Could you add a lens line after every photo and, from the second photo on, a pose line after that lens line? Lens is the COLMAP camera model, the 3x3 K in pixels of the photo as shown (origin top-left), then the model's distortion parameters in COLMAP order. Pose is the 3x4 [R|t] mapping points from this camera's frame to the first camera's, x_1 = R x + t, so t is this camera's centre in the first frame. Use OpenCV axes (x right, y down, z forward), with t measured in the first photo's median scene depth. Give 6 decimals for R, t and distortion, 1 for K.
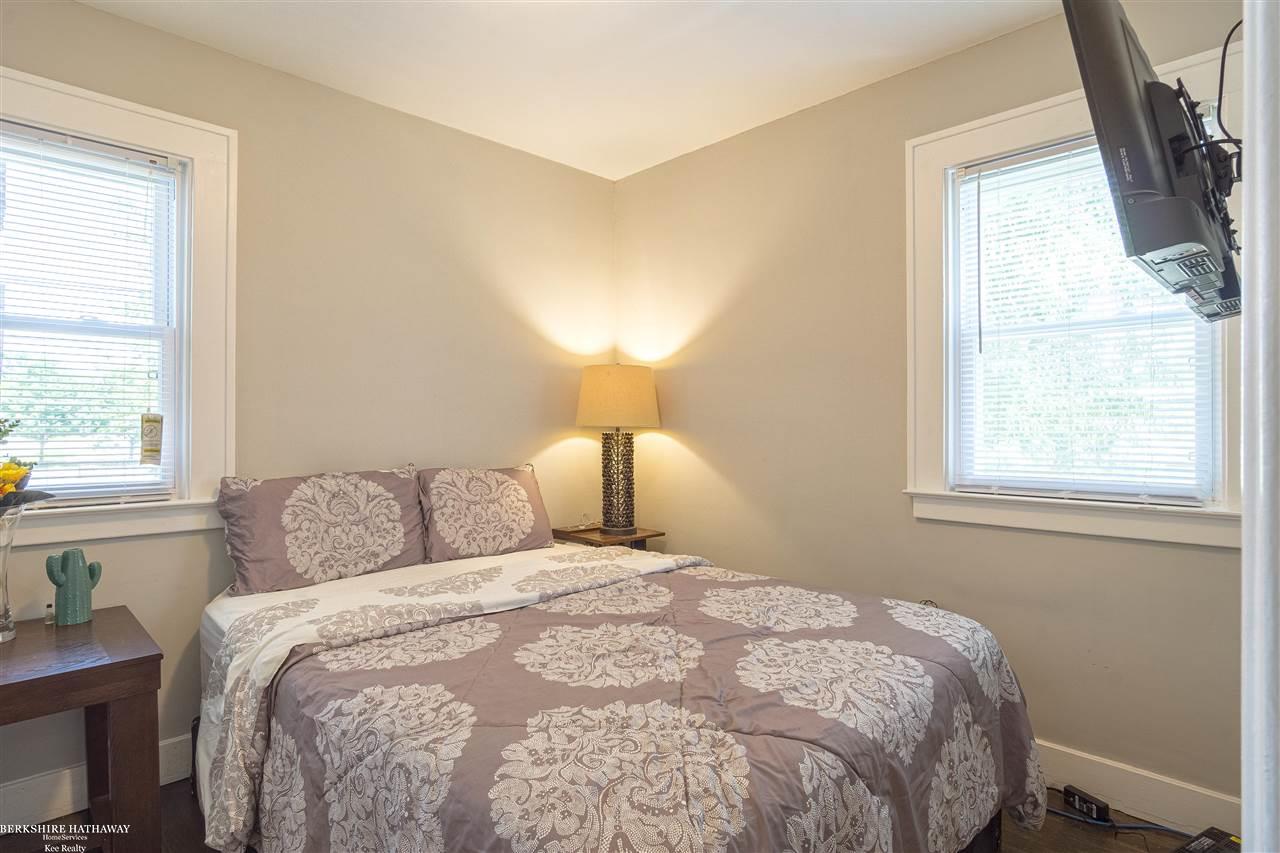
lens RADIAL K [[685.9, 0, 645.0], [0, 685.9, 426.6], [0, 0, 1]] dist [-0.016129, 0.003650]
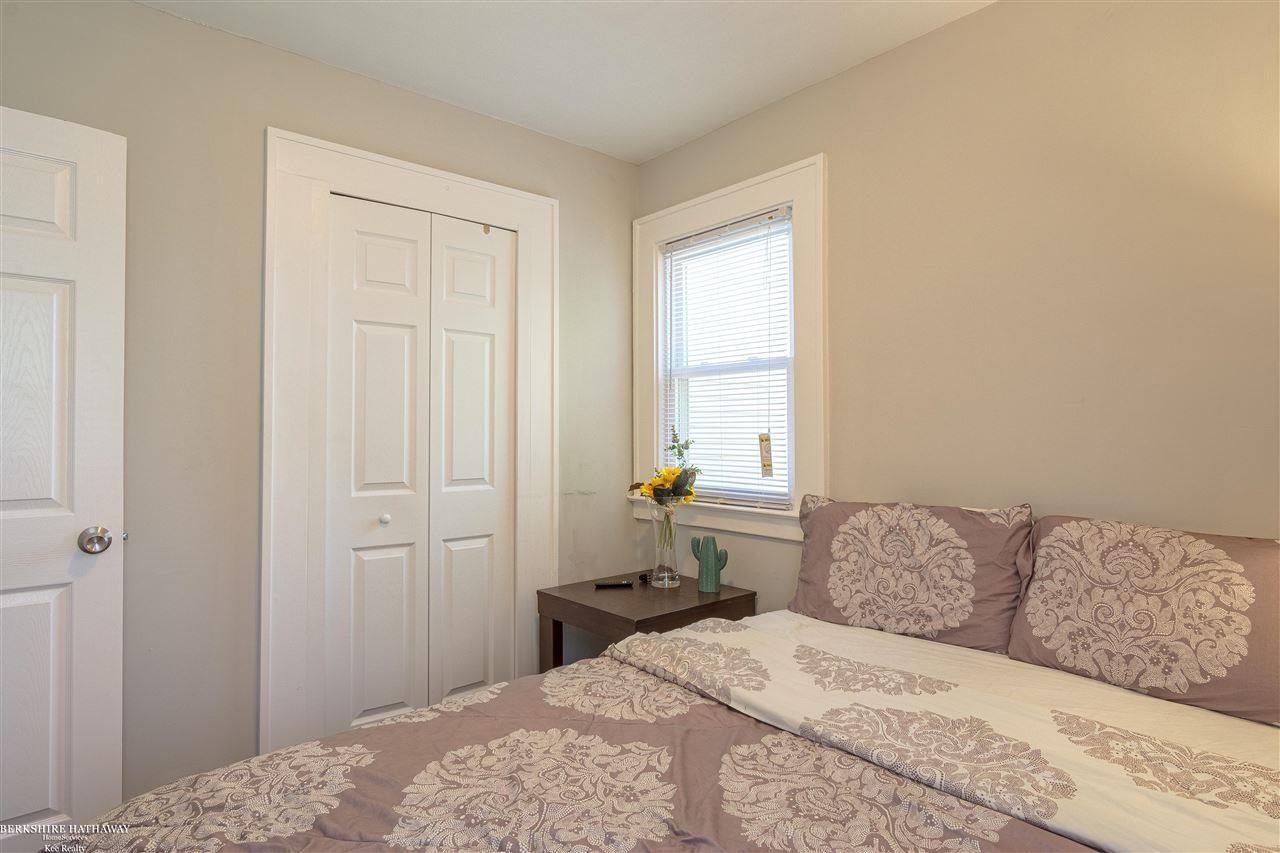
lens RADIAL K [[685.9, 0, 650.2], [0, 685.9, 430.3], [0, 0, 1]] dist [-0.016129, 0.003650]
pose [[-0.073594, -0.012408, -0.997211, 0.398263], [-0.011332, 0.999868, -0.011605, -0.007338], [0.997224, 0.010446, -0.073725, 0.768367]]
